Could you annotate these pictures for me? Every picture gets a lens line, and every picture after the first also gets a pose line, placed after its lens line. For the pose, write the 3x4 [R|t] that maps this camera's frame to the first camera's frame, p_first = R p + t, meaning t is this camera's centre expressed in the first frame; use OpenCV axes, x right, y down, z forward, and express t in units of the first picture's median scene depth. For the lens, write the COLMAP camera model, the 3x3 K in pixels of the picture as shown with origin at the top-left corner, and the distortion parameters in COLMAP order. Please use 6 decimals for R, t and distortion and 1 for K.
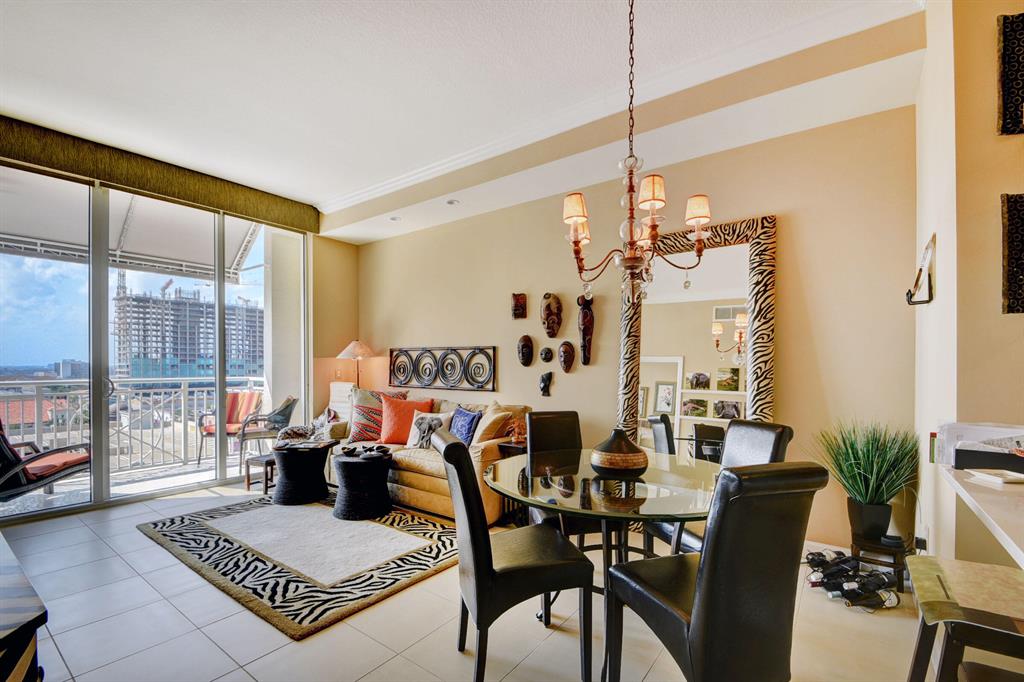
lens RADIAL K [[452.3, 0, 506.5], [0, 452.3, 367.1], [0, 0, 1]] dist [0.014787, -0.016988]
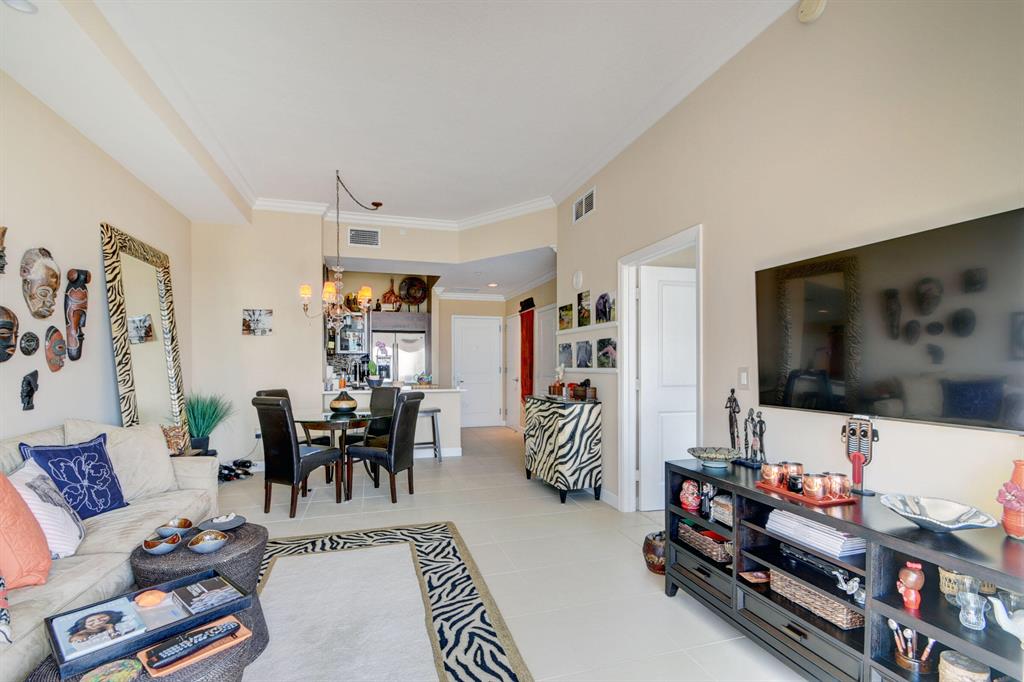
lens RADIAL K [[452.3, 0, 506.5], [0, 452.3, 367.1], [0, 0, 1]] dist [0.014787, -0.016988]
pose [[-0.804020, -0.006790, 0.594563, -1.064570], [0.001903, 0.999900, 0.013993, -0.003346], [-0.594599, 0.012382, -0.803927, 1.458437]]
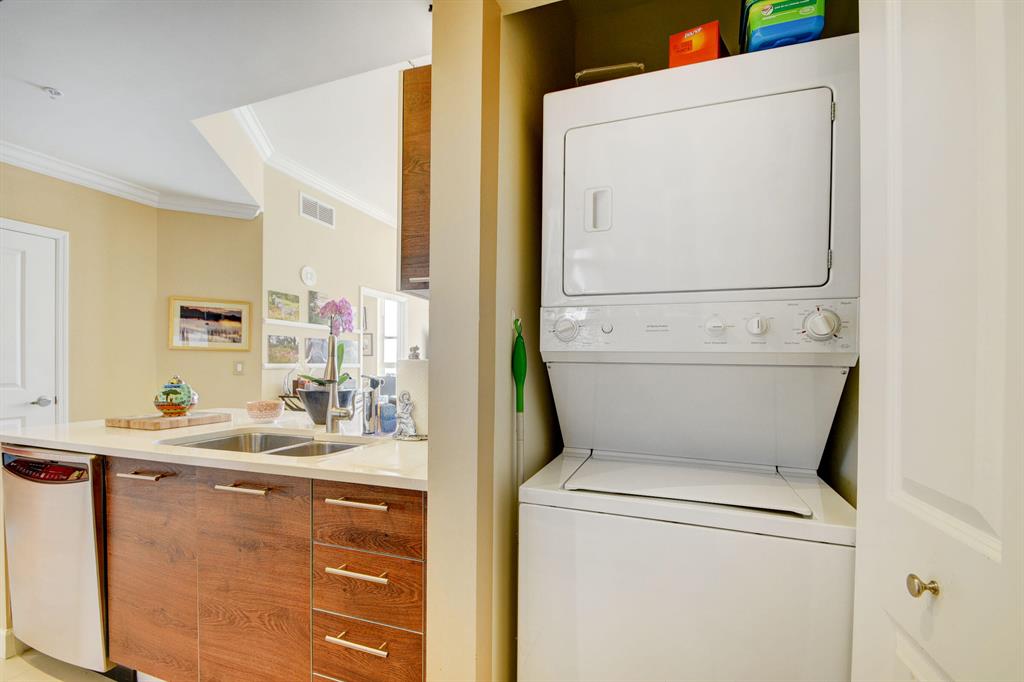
lens RADIAL K [[452.3, 0, 506.5], [0, 452.3, 367.1], [0, 0, 1]] dist [0.014787, -0.016988]
pose [[0.294803, 0.001786, -0.955557, 1.179348], [-0.009965, 0.999950, -0.001205, 0.025926], [0.955506, 0.009877, 0.294805, 0.341128]]
